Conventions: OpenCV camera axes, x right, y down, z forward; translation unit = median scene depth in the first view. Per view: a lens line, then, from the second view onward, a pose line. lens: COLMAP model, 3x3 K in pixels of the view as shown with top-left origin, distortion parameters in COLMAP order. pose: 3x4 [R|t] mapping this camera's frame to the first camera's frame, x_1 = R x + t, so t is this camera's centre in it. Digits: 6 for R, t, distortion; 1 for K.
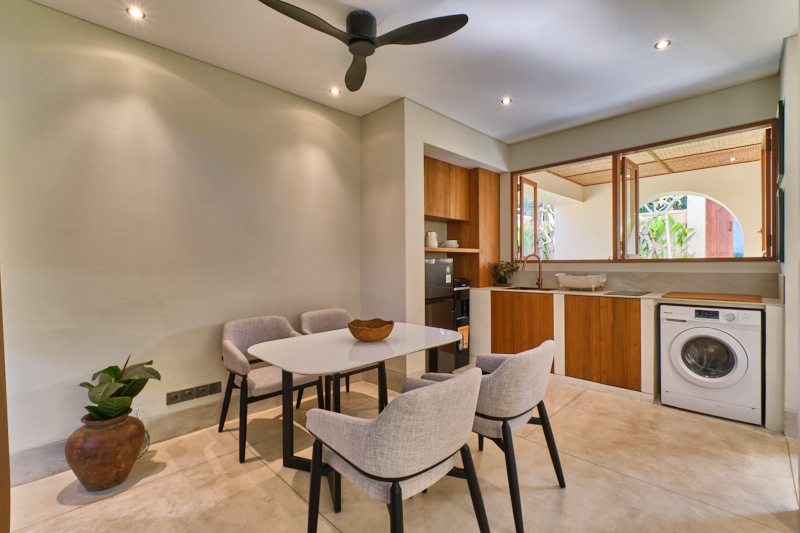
lens RADIAL K [[353.7, 0, 399.3], [0, 353.7, 264.4], [0, 0, 1]] dist [-0.005829, -0.001030]
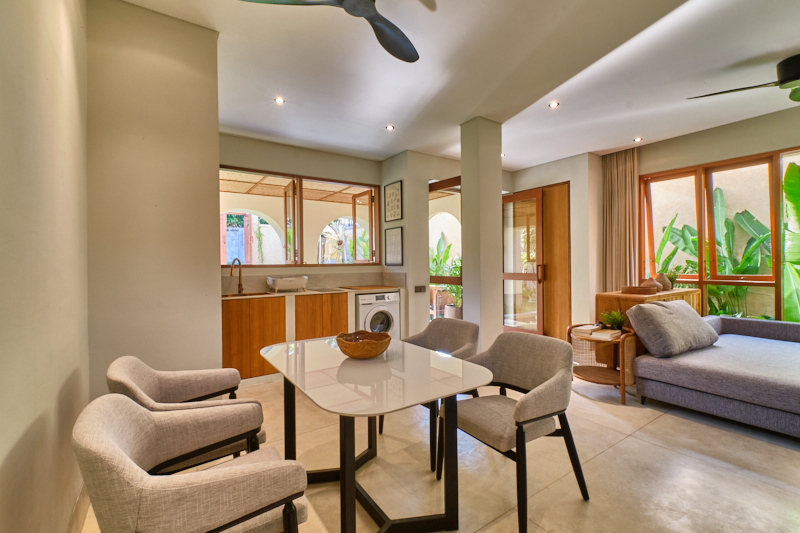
lens RADIAL K [[353.7, 0, 400.3], [0, 353.7, 264.9], [0, 0, 1]] dist [-0.005829, -0.001030]
pose [[0.182511, 0.002627, 0.983200, -0.530694], [0.017828, 0.999823, -0.005980, 0.001269], [-0.983042, 0.018620, 0.182432, 0.447287]]
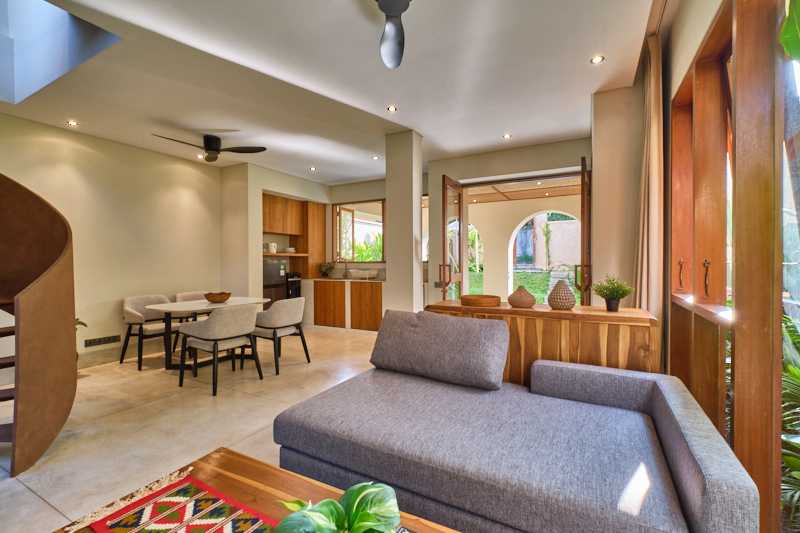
lens RADIAL K [[353.7, 0, 401.9], [0, 353.7, 264.3], [0, 0, 1]] dist [-0.005829, -0.001030]
pose [[0.953980, 0.003930, 0.299844, 0.179826], [-0.004155, 0.999991, 0.000114, -0.000316], [-0.299841, -0.001355, 0.953988, -0.685513]]
